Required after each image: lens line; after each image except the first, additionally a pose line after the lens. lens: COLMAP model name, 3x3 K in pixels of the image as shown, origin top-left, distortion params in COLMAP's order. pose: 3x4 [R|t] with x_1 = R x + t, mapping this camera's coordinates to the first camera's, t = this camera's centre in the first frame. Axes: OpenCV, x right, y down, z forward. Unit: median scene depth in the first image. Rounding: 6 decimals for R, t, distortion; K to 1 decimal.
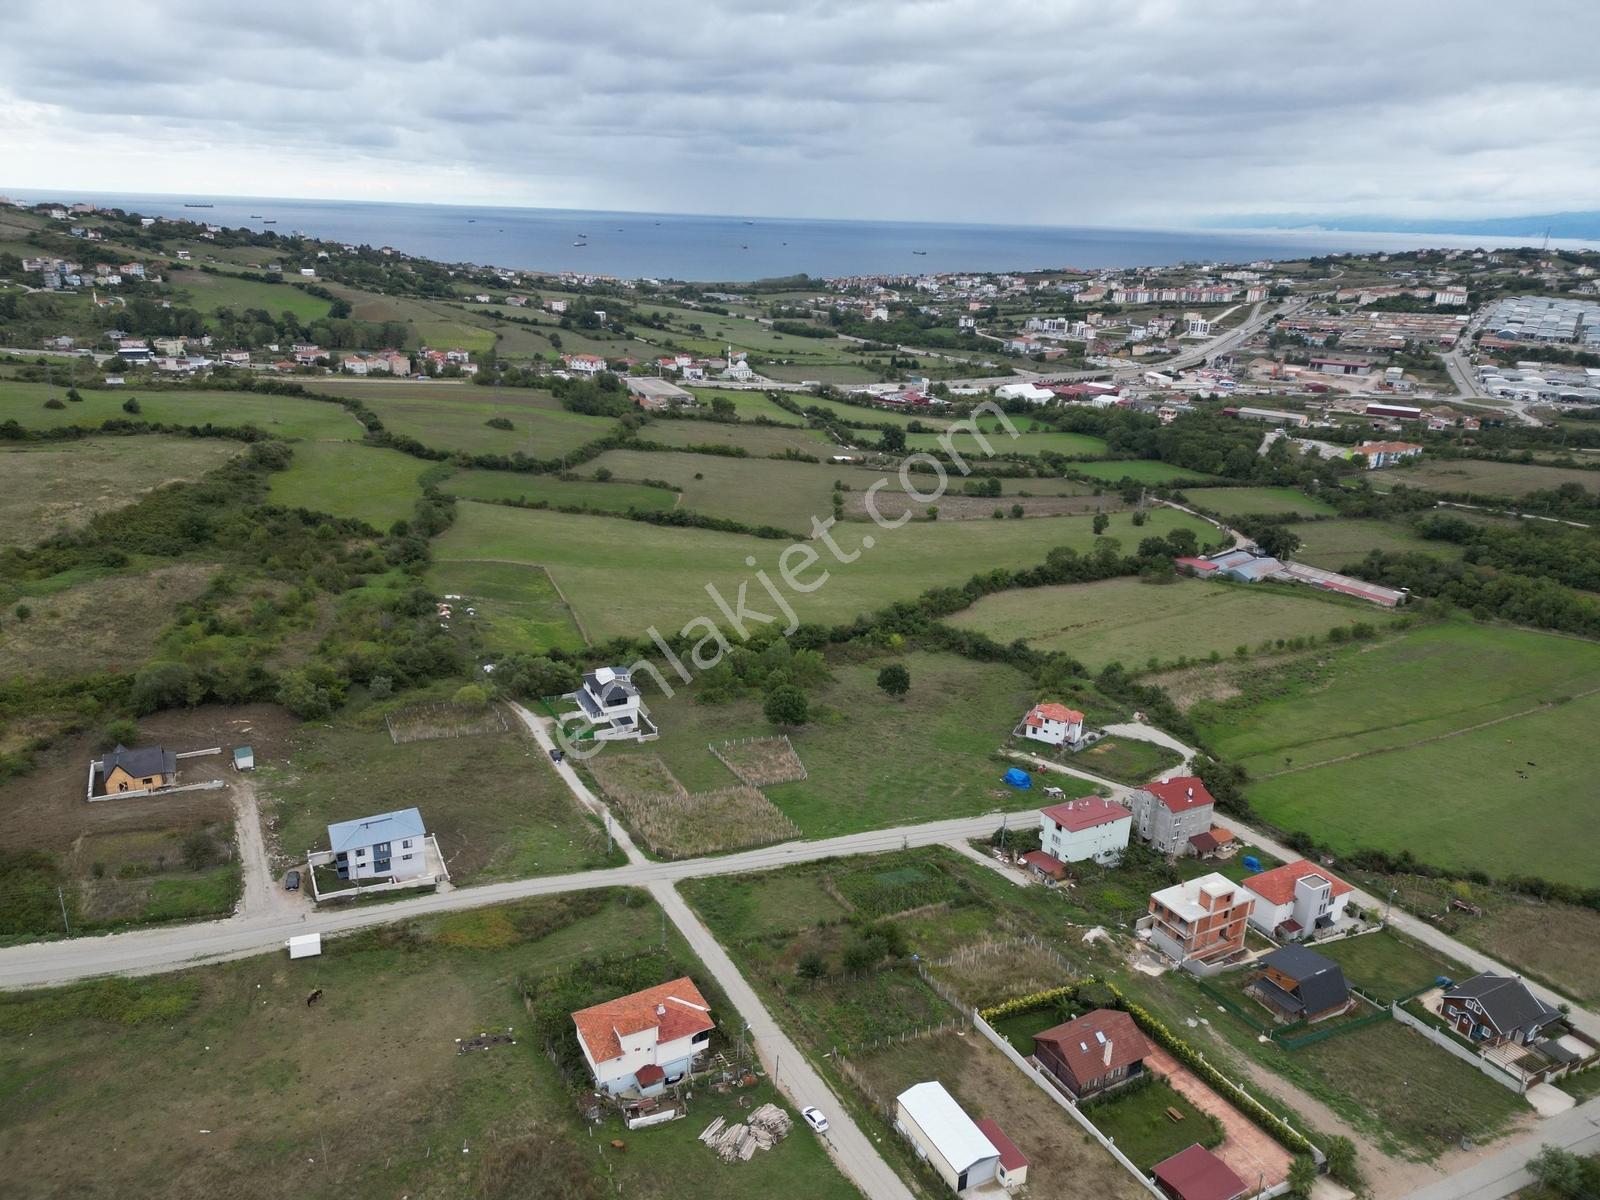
lens RADIAL K [[1107.6, 0, 794.9], [0, 1107.6, 607.9], [0, 0, 1]] dist [0.078331, -0.077644]
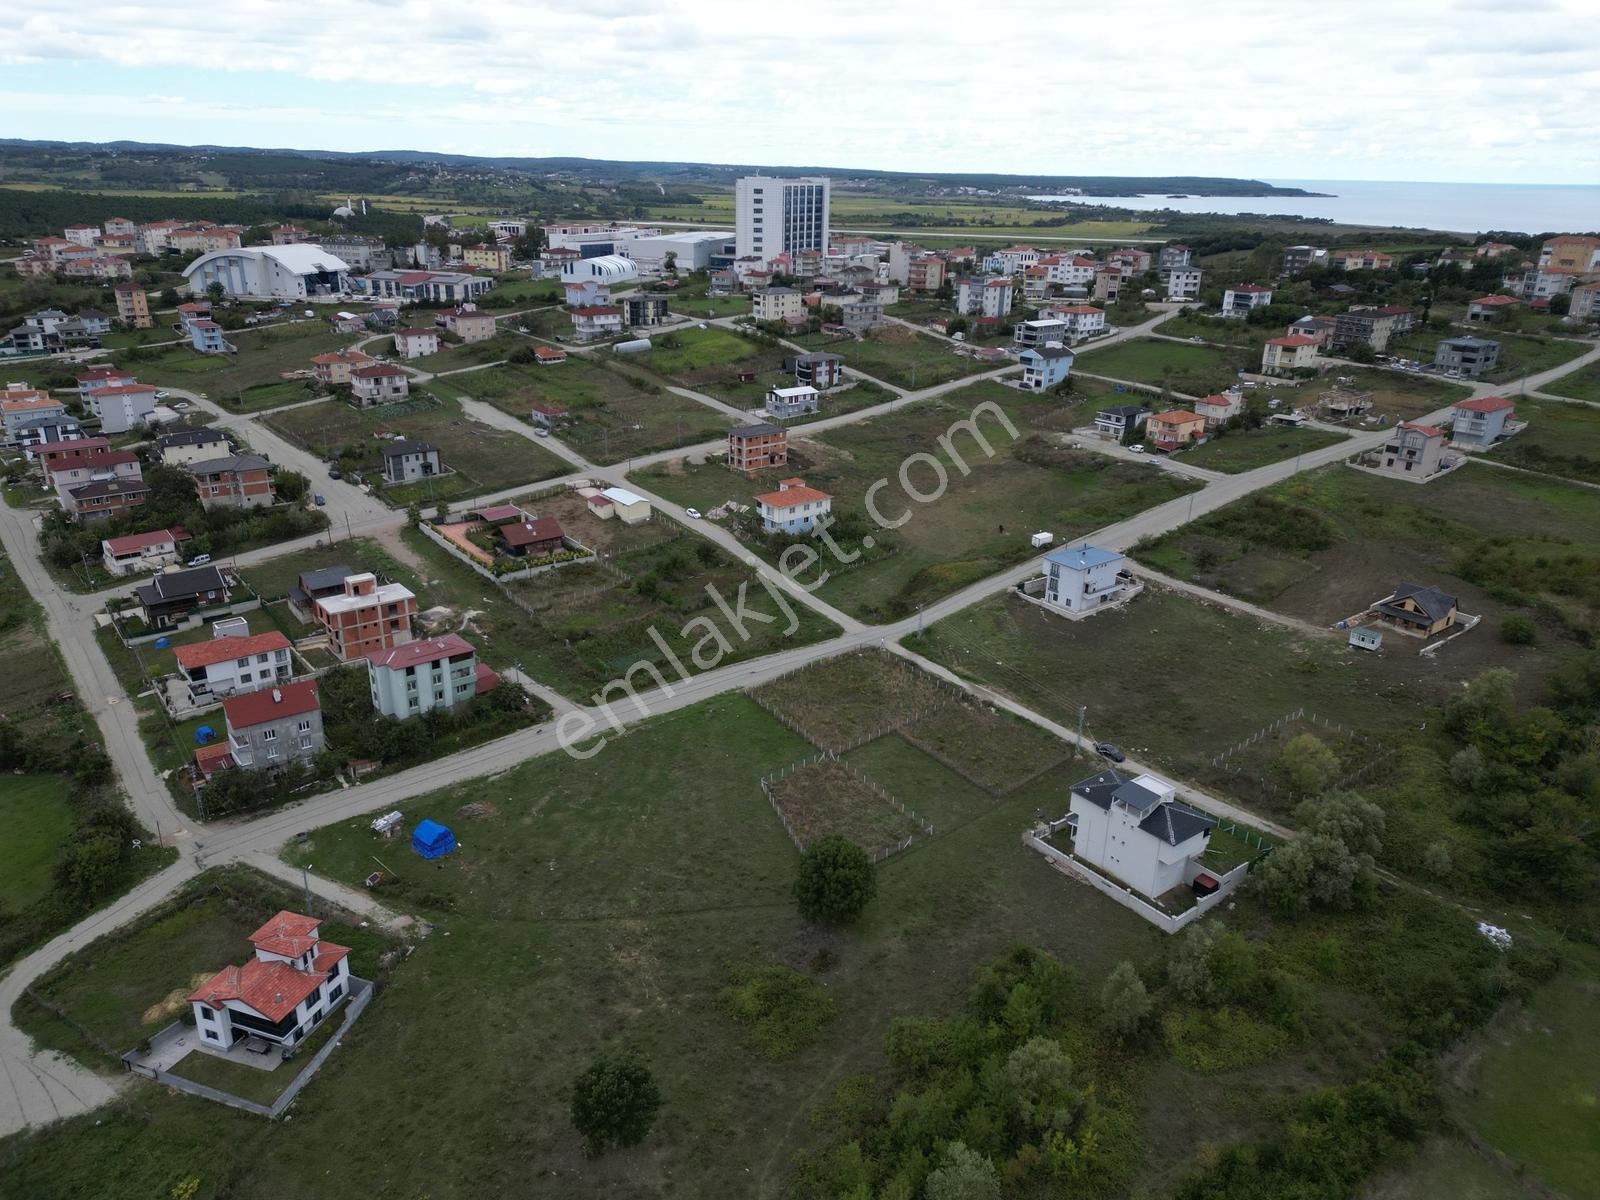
lens RADIAL K [[1109.4, 0, 795.5], [0, 1109.4, 606.2], [0, 0, 1]] dist [0.072735, -0.067784]
pose [[-0.981197, 0.020795, -0.191886, 0.057508], [-0.110778, 0.753444, 0.648112, -0.182735], [0.158053, 0.657183, -0.736974, 0.684209]]
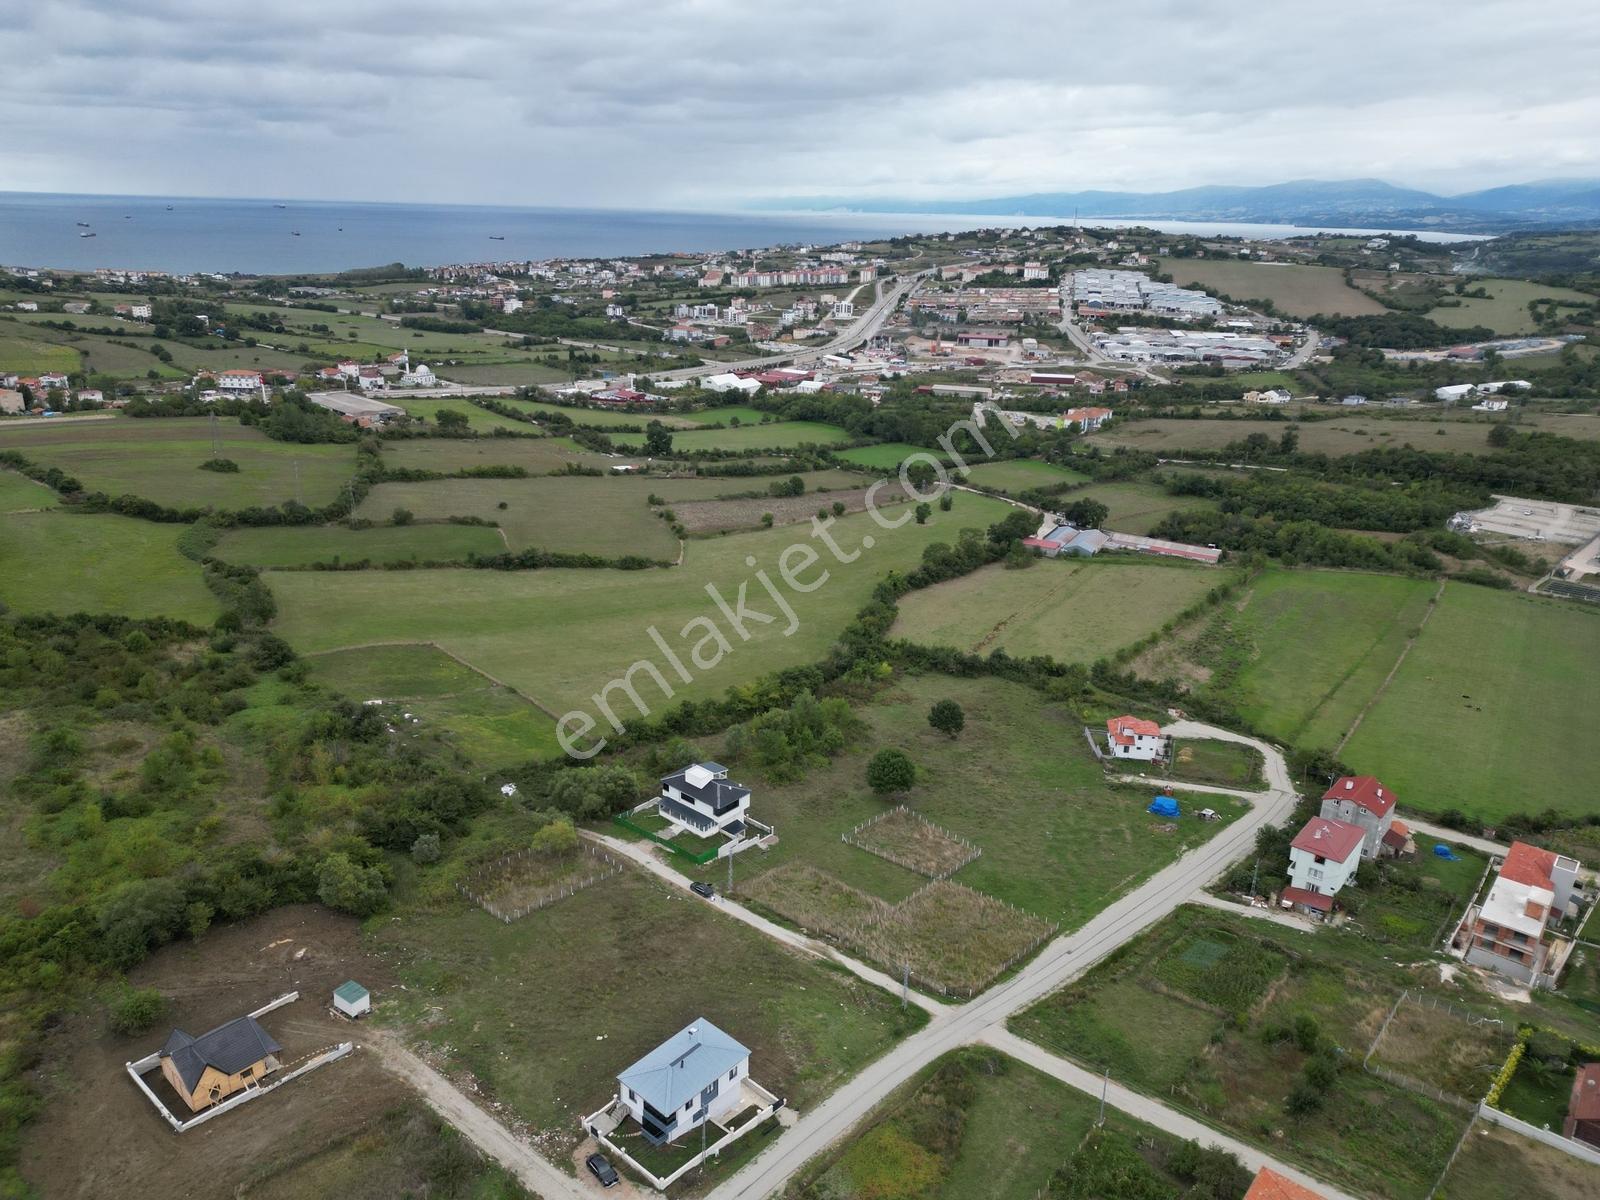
lens RADIAL K [[1107.6, 0, 794.9], [0, 1107.6, 607.9], [0, 0, 1]] dist [0.078331, -0.077644]
pose [[0.930861, -0.134924, 0.339550, -0.189960], [0.130310, 0.990802, 0.036467, -0.043416], [-0.341347, 0.010301, 0.939881, 0.102668]]
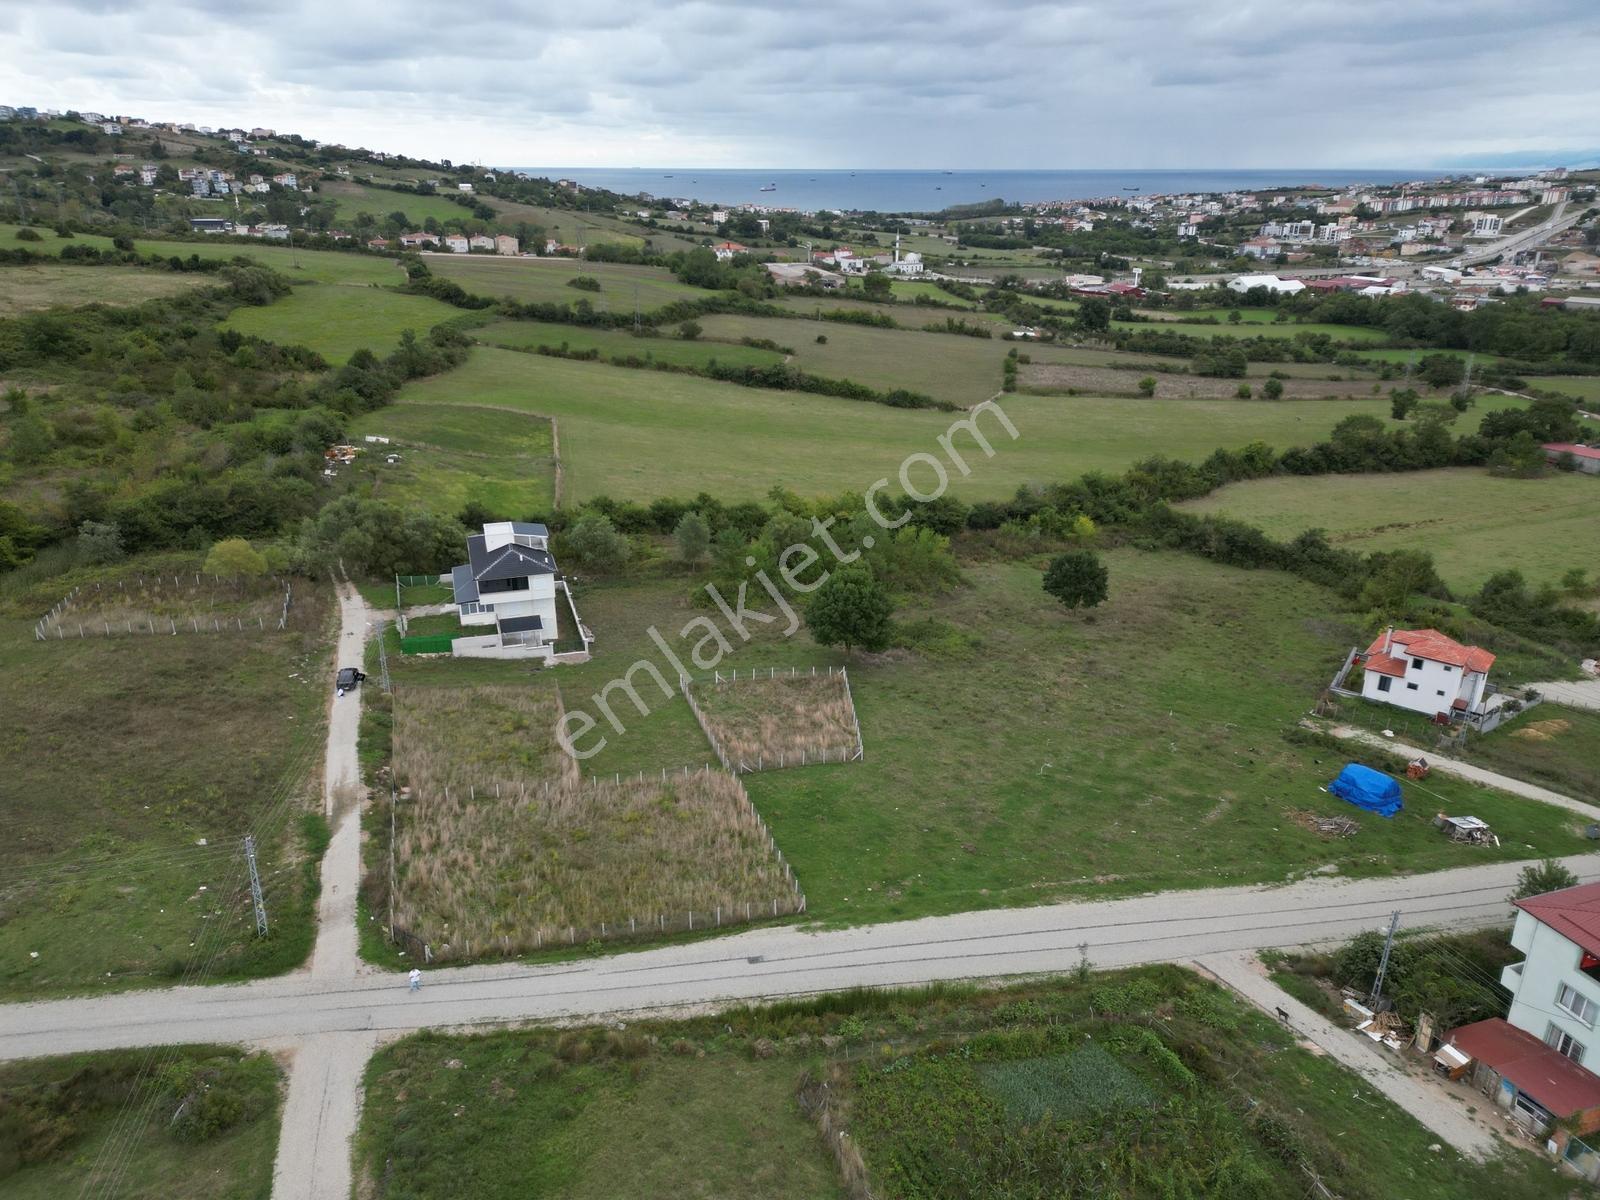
lens RADIAL K [[1109.4, 0, 795.5], [0, 1109.4, 606.2], [0, 0, 1]] dist [0.072735, -0.067784]
pose [[0.985878, 0.036714, -0.163393, 0.026107], [-0.031556, 0.998922, 0.034058, 0.037016], [0.164467, -0.028421, 0.985973, 0.263627]]
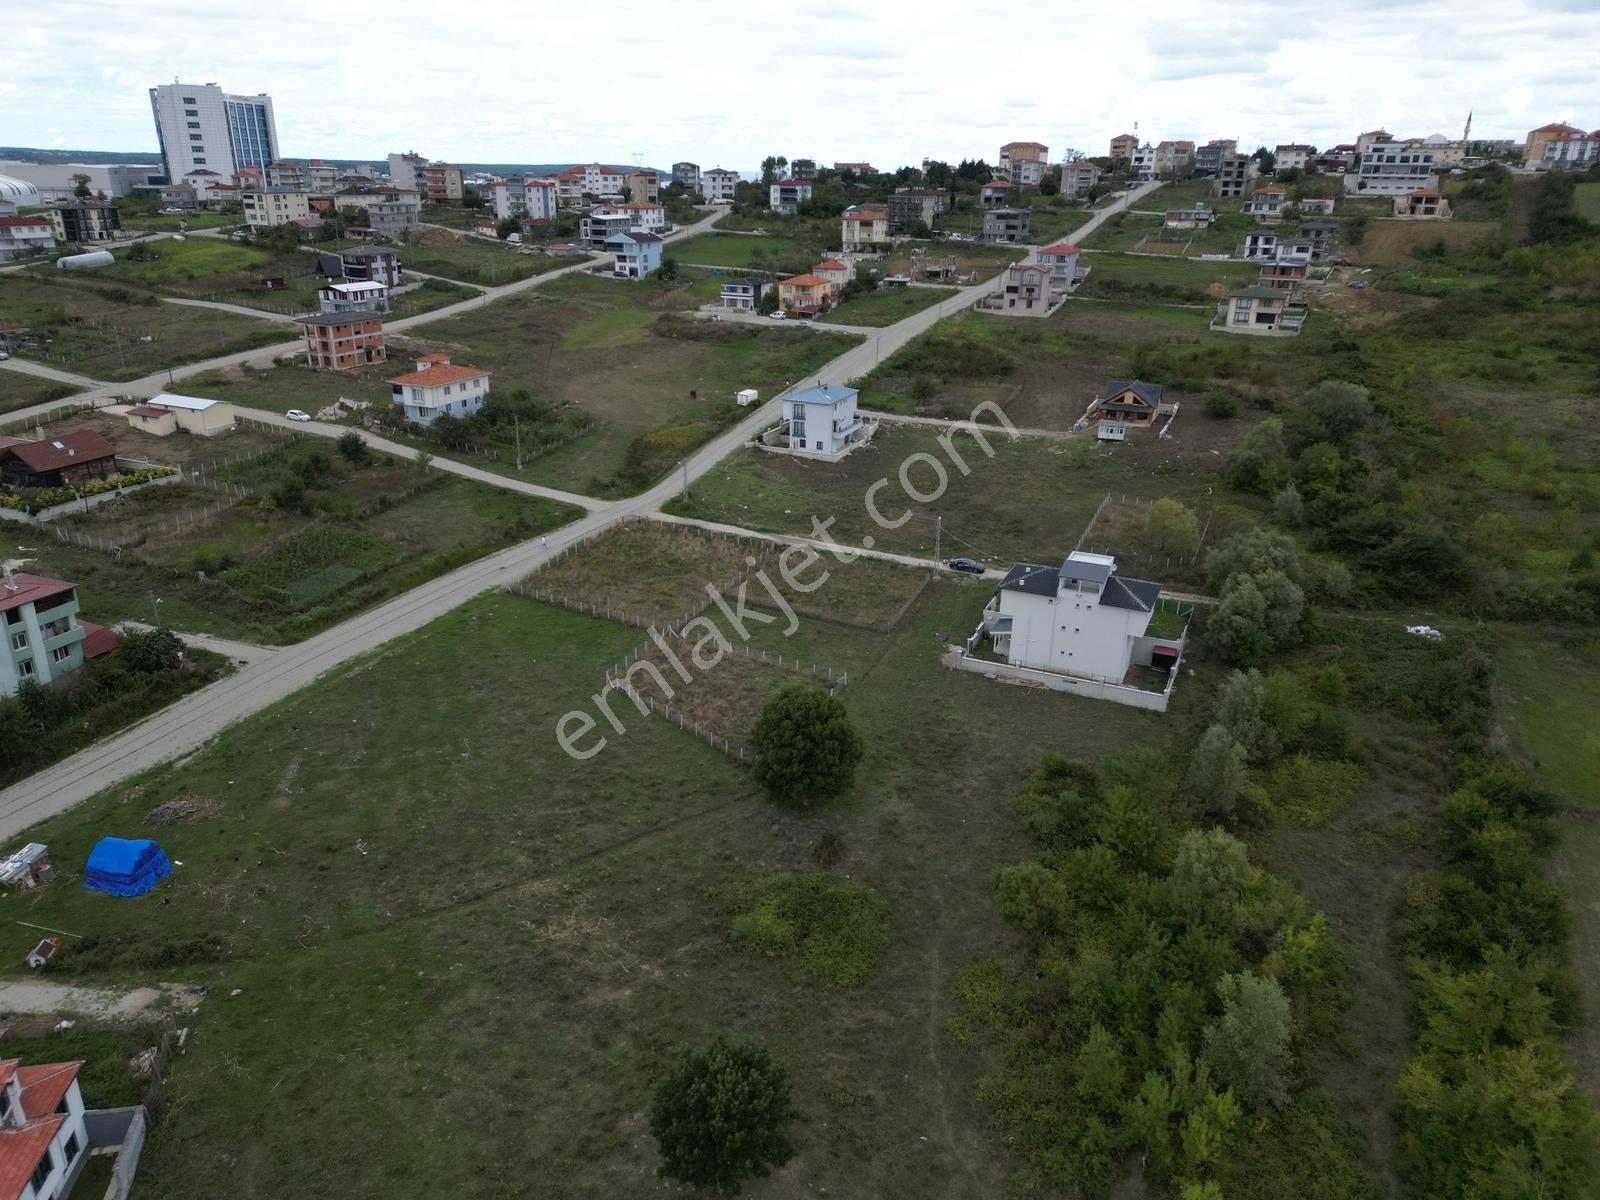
lens RADIAL K [[1112.8, 0, 796.8], [0, 1112.8, 600.9], [0, 0, 1]] dist [0.072764, -0.070792]
pose [[-0.778646, 0.187964, -0.598649, 0.114389], [-0.246092, 0.786153, 0.566923, -0.088282], [0.577191, 0.588755, -0.565878, 0.624577]]
